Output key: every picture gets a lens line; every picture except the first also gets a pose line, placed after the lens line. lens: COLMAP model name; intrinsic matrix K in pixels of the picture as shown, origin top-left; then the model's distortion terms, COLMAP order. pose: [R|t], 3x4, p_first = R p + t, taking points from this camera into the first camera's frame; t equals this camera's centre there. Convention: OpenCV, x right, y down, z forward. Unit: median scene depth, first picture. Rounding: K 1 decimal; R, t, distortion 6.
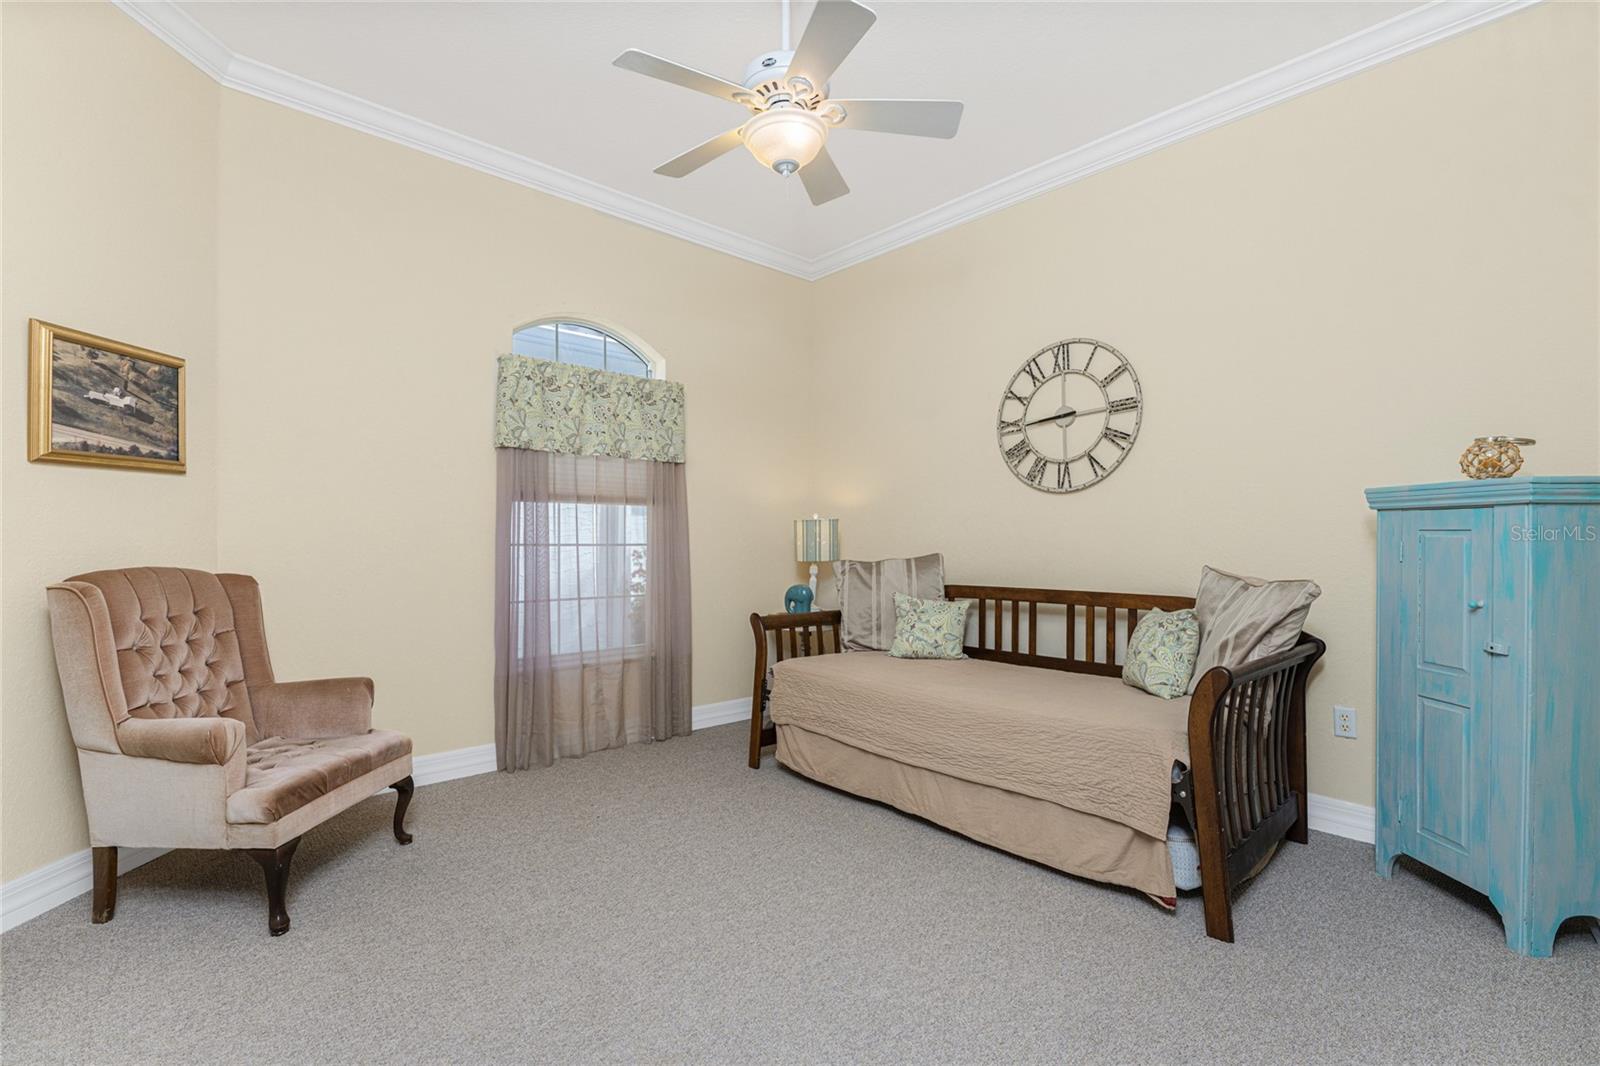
lens RADIAL K [[715.9, 0, 787.9], [0, 715.9, 538.6], [0, 0, 1]] dist [-0.008195, -0.000873]
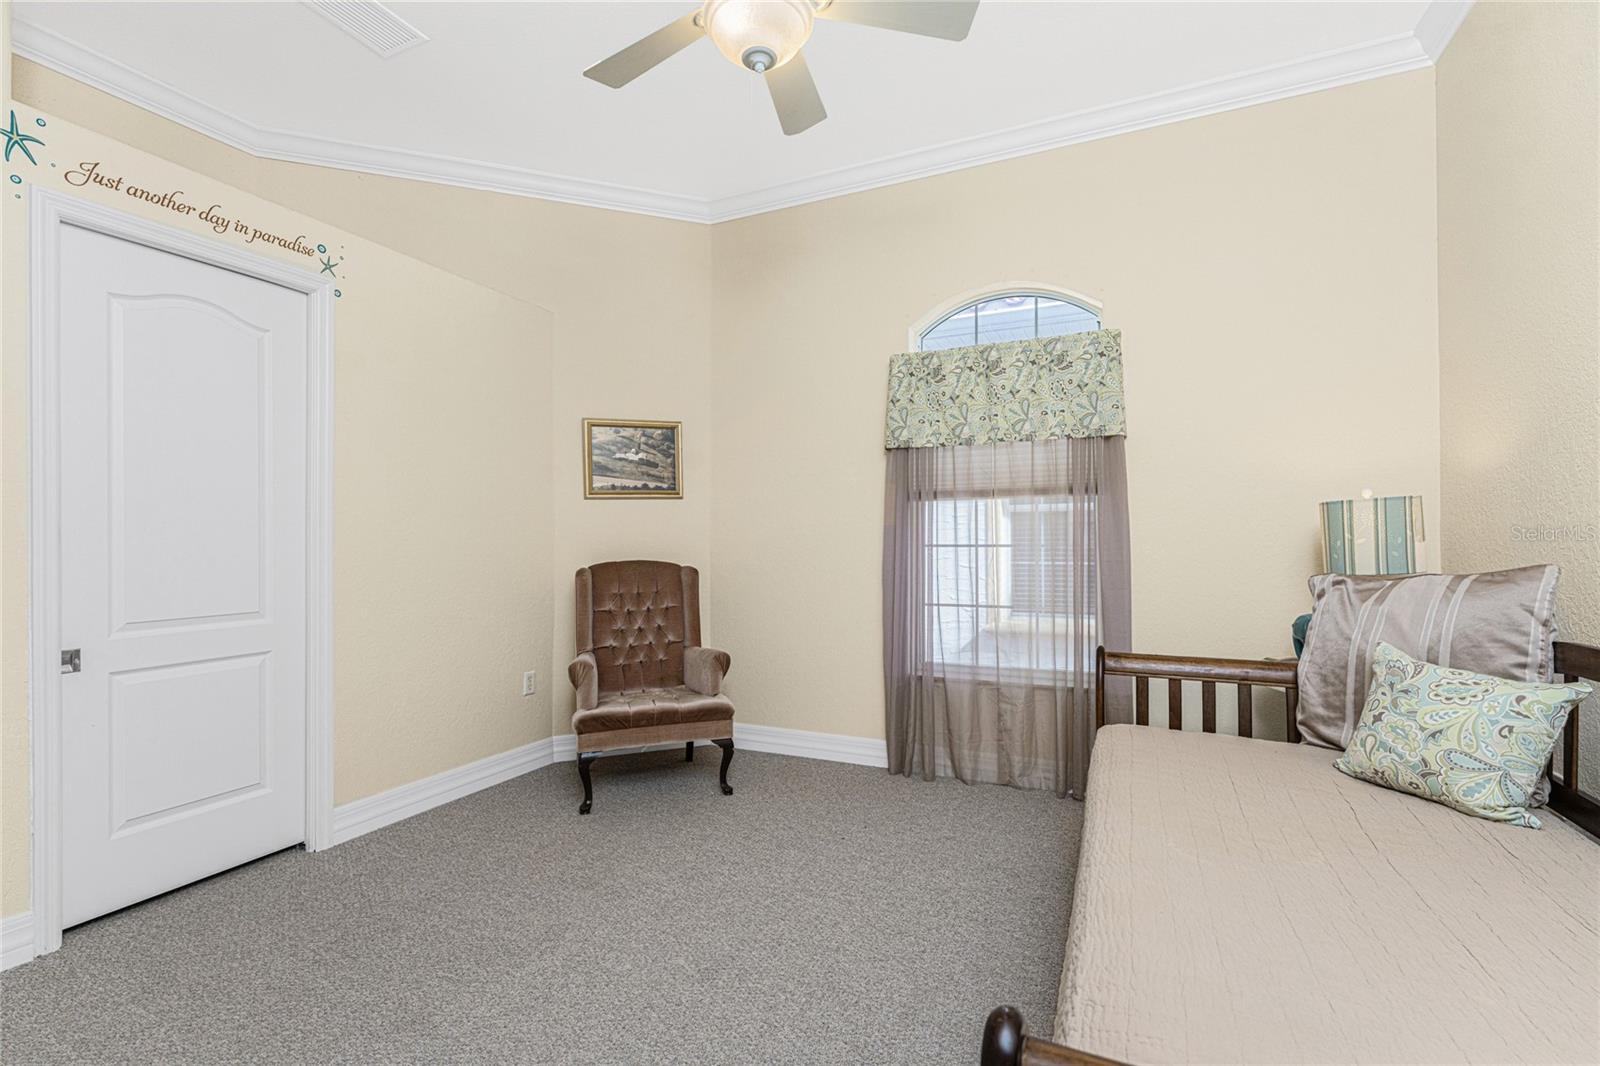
lens RADIAL K [[715.9, 0, 792.4], [0, 715.9, 536.2], [0, 0, 1]] dist [-0.008195, -0.000873]
pose [[0.395764, -0.011251, -0.918283, 0.621736], [0.009547, 0.999921, -0.008137, 0.002607], [0.918303, -0.005546, 0.395840, 0.618877]]
